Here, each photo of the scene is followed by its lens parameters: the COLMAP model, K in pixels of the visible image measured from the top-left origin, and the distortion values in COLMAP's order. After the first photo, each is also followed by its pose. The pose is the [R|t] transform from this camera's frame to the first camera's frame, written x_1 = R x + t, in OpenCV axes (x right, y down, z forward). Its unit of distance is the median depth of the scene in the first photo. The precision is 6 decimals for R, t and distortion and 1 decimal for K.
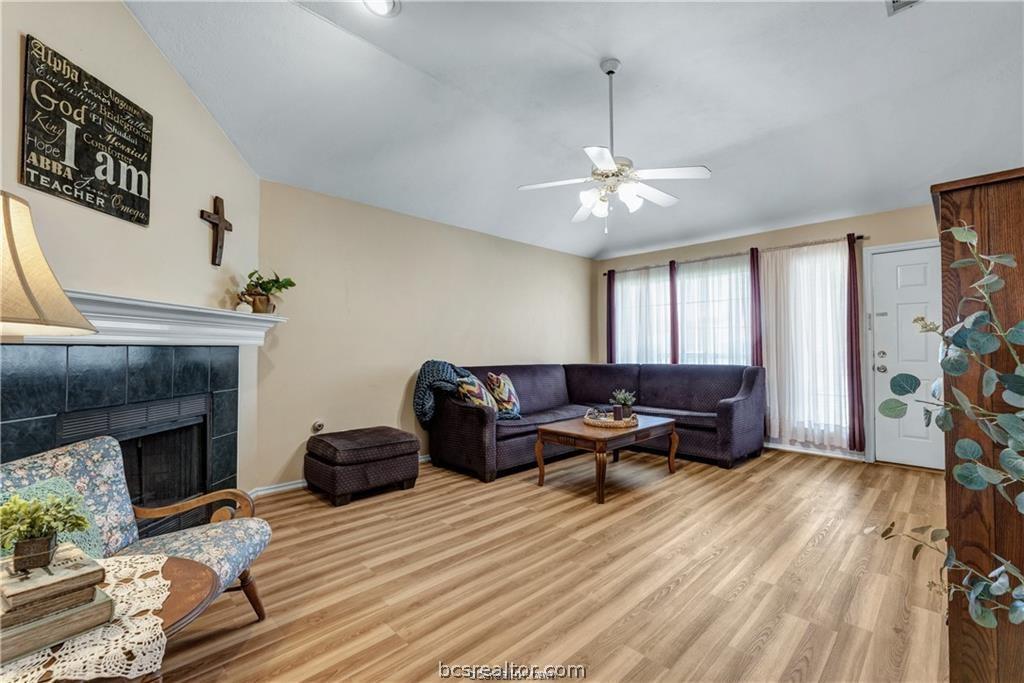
lens RADIAL K [[442.6, 0, 513.8], [0, 442.6, 349.1], [0, 0, 1]] dist [0.019946, 0.000144]
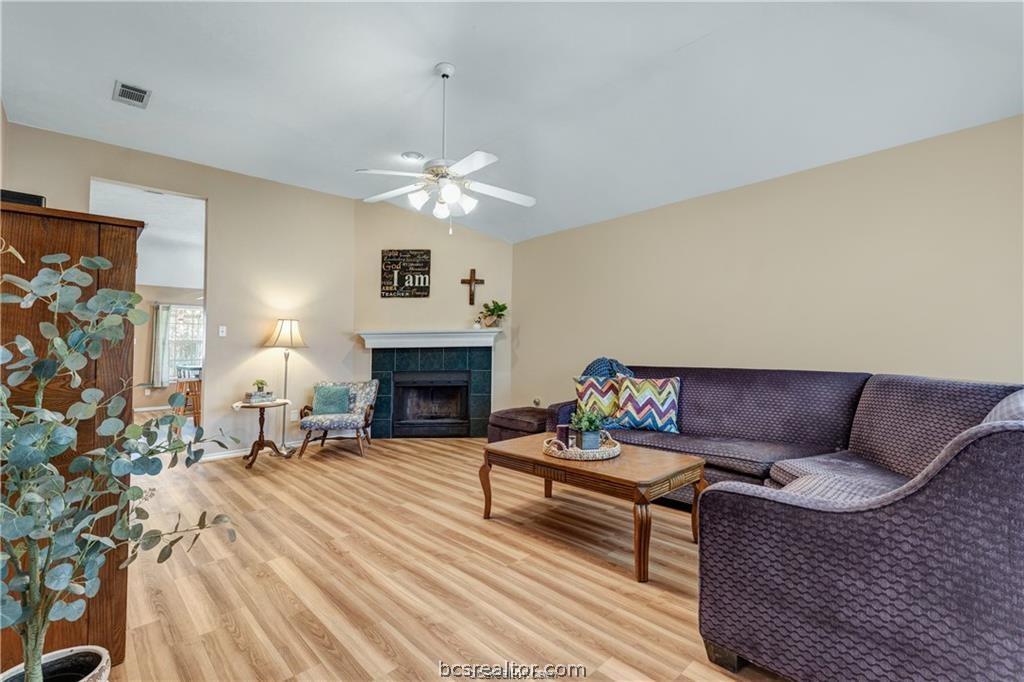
lens RADIAL K [[441.6, 0, 512.0], [0, 441.6, 341.0], [0, 0, 1]] dist [-0.000057, -0.000003]
pose [[-0.009416, -0.019033, -0.999775, 1.534501], [0.010578, 0.999761, -0.019133, 0.007636], [0.999900, -0.010756, -0.009212, 1.487414]]
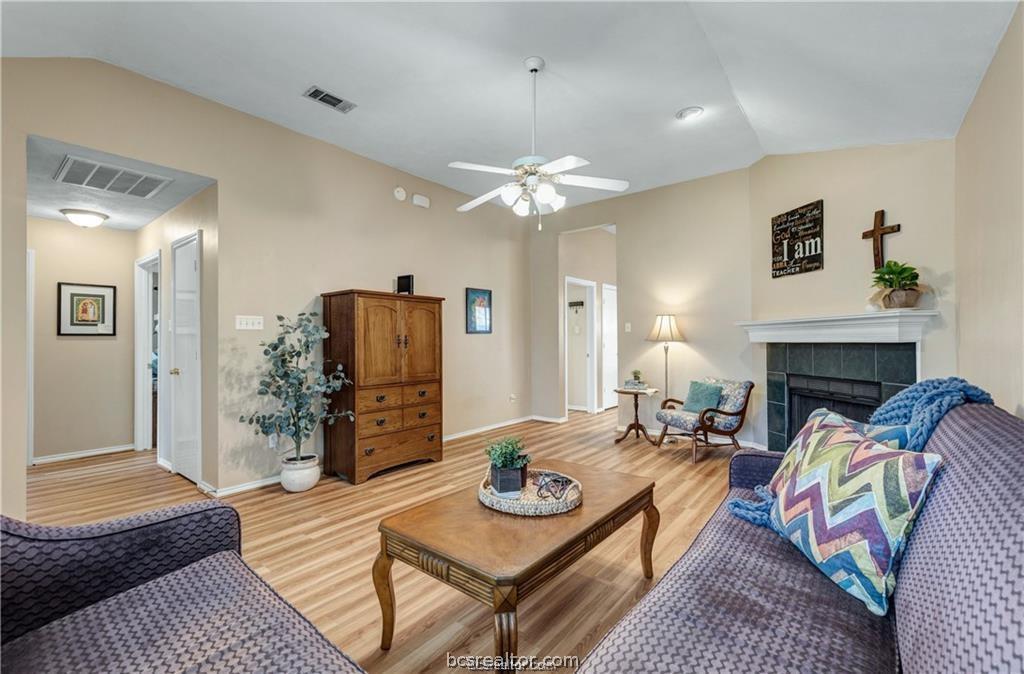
lens RADIAL K [[452.4, 0, 514.3], [0, 452.4, 331.8], [0, 0, 1]] dist [0.001822, 0.000204]
pose [[-0.991318, 0.002390, -0.131465, 0.511231], [0.004685, 0.999842, -0.017150, -0.024106], [0.131404, -0.017617, -0.991172, 2.521555]]
